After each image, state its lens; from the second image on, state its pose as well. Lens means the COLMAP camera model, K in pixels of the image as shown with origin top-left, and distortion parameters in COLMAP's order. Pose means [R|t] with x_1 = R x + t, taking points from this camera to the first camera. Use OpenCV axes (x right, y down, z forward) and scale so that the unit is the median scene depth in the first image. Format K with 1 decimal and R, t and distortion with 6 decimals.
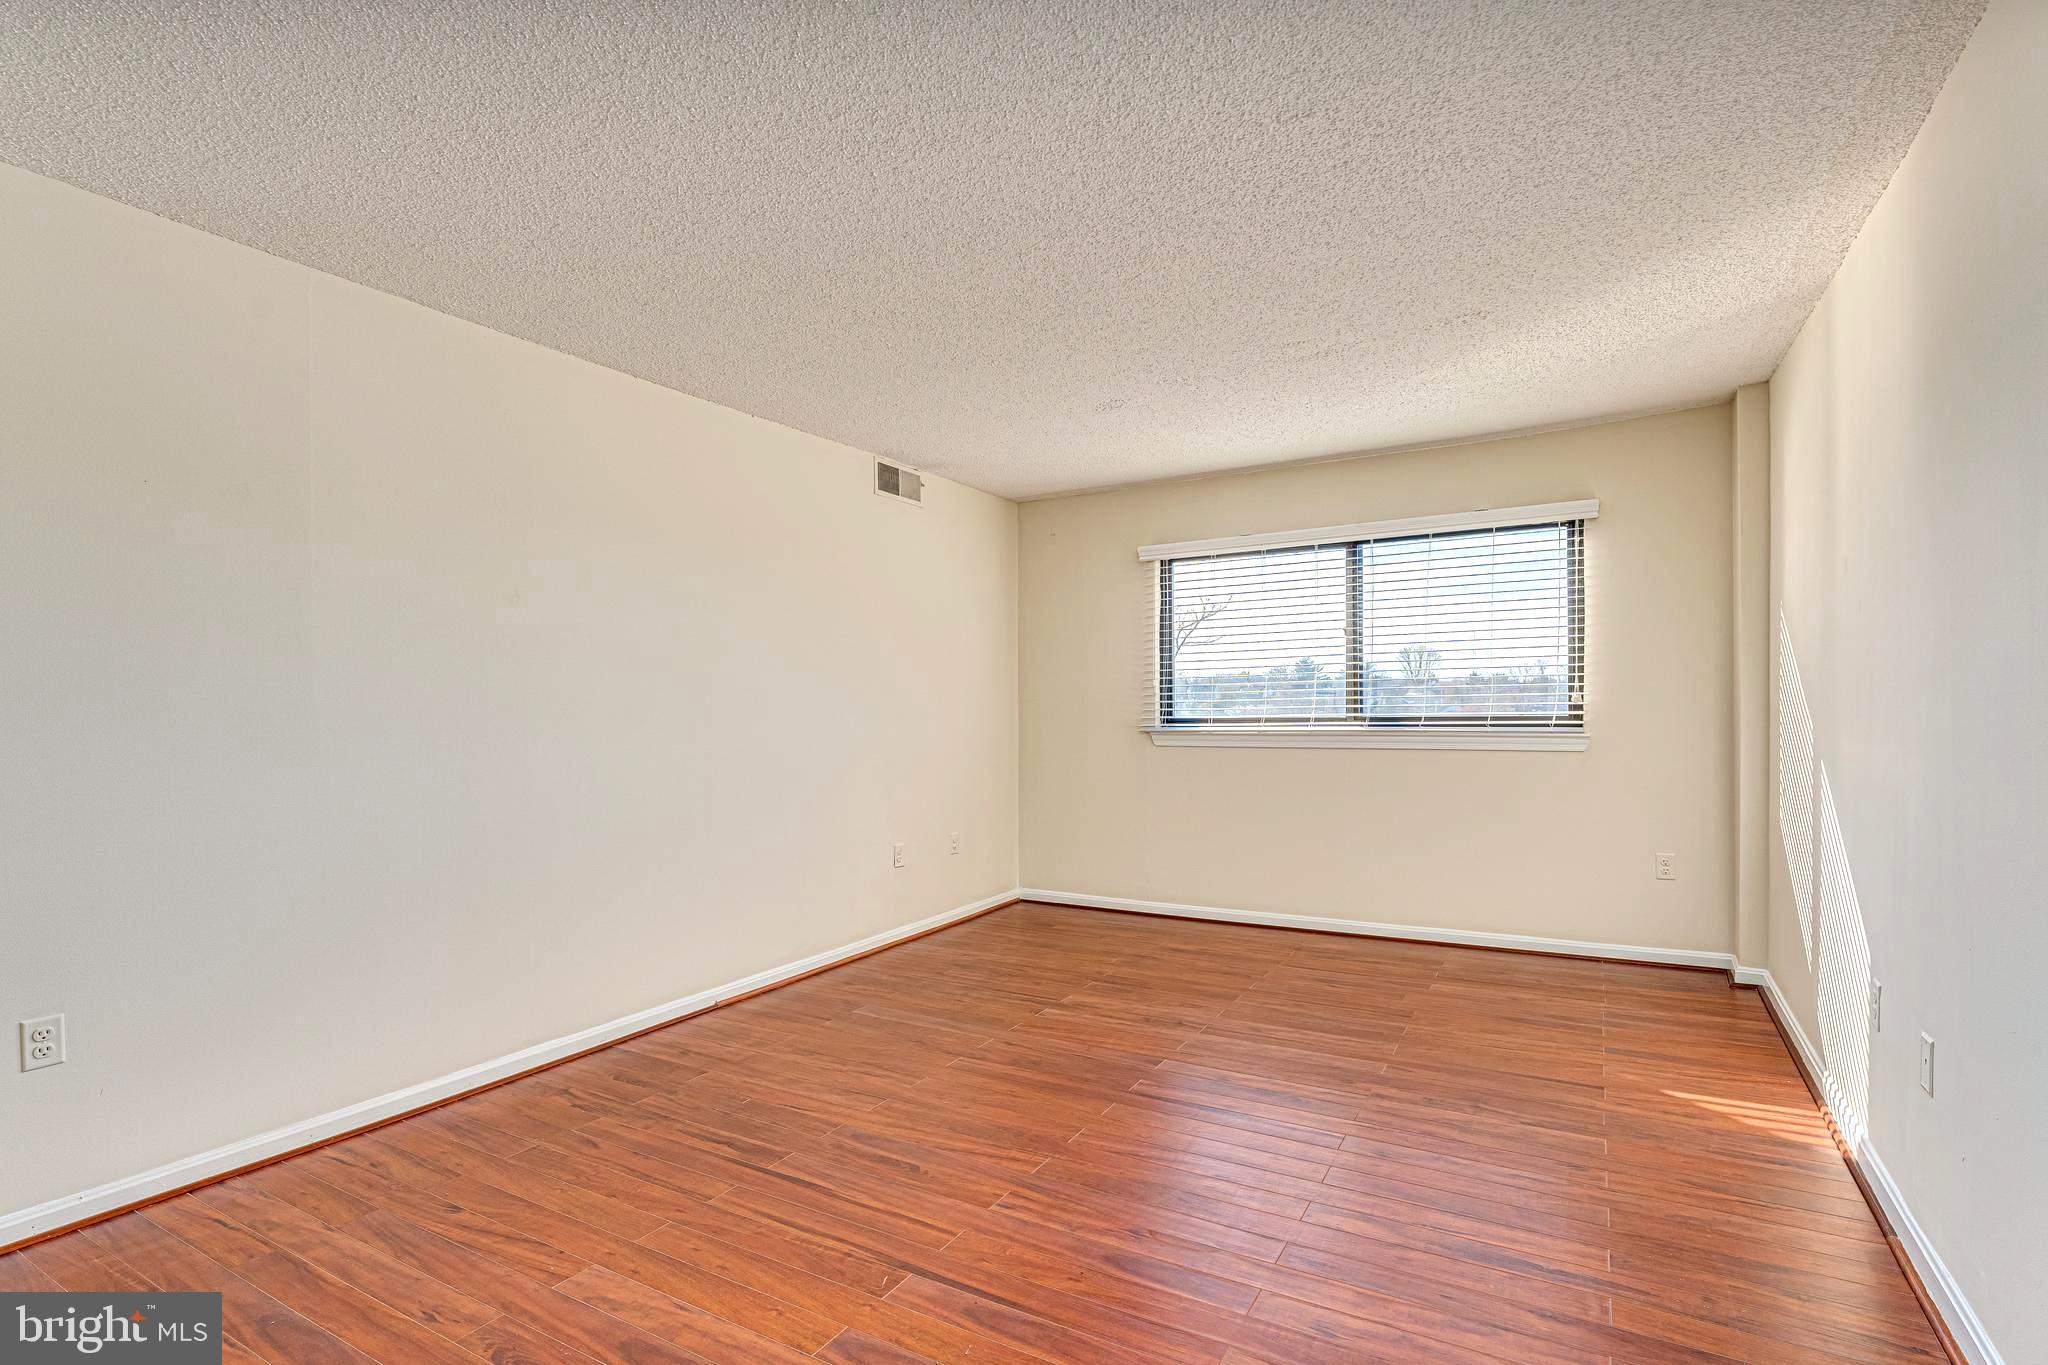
lens RADIAL K [[904.1, 0, 1021.1], [0, 904.1, 696.7], [0, 0, 1]] dist [-0.001136, -0.000030]
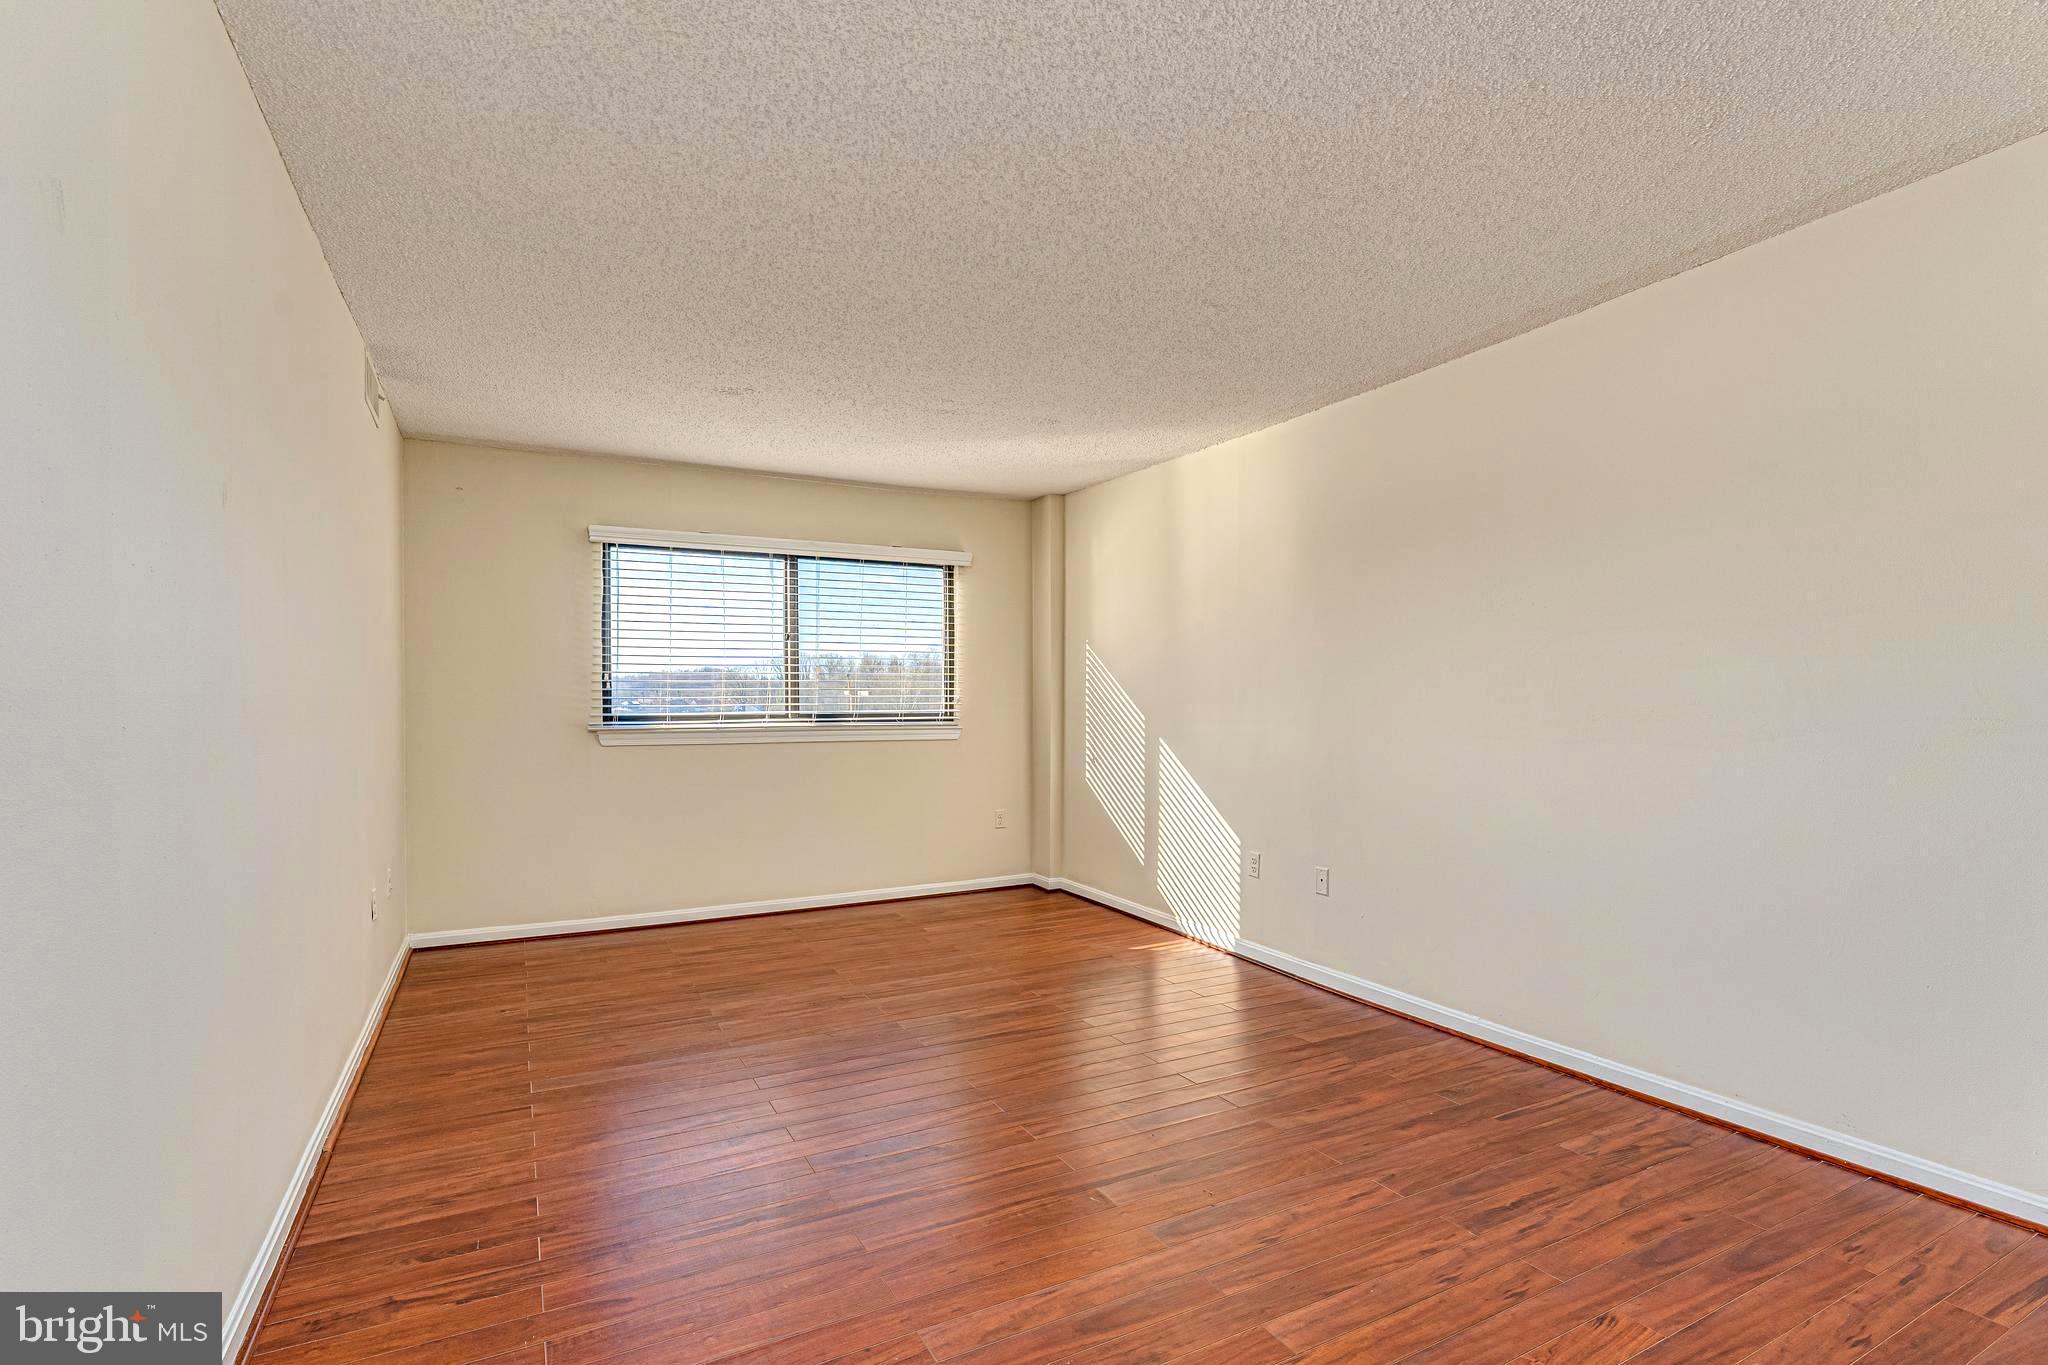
lens RADIAL K [[904.1, 0, 1021.1], [0, 904.1, 696.7], [0, 0, 1]] dist [-0.001136, -0.000030]
pose [[0.569040, 0.016878, 0.822137, -0.461094], [-0.014518, 0.999840, -0.010477, 0.010500], [-0.822182, -0.005974, 0.569194, 0.173395]]
